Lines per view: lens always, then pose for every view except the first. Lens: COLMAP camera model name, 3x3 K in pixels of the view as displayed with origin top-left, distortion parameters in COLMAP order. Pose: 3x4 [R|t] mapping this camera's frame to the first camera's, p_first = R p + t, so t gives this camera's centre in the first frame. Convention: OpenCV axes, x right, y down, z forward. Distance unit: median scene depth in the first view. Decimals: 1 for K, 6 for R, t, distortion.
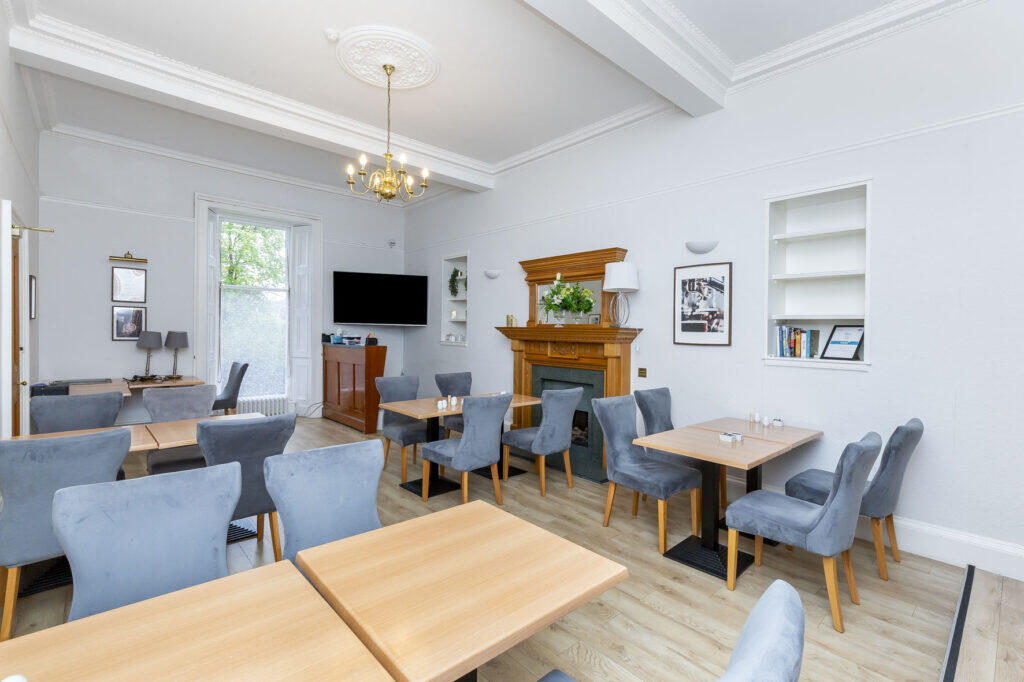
lens RADIAL K [[459.8, 0, 531.6], [0, 459.8, 340.1], [0, 0, 1]] dist [0.000650, -0.000086]
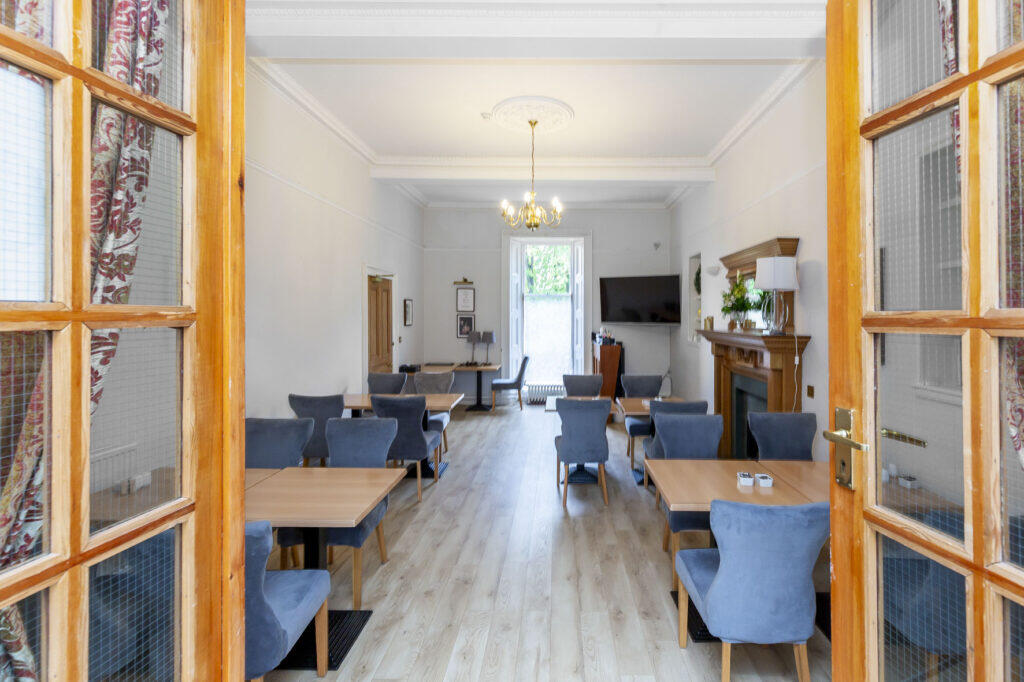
lens RADIAL K [[459.4, 0, 511.5], [0, 459.4, 322.1], [0, 0, 1]] dist [-0.000229, -0.000083]
pose [[0.719487, -0.009848, -0.694436, 0.257676], [-0.007054, 0.999744, -0.021486, -0.017038], [0.694470, 0.020357, 0.719234, 0.043475]]
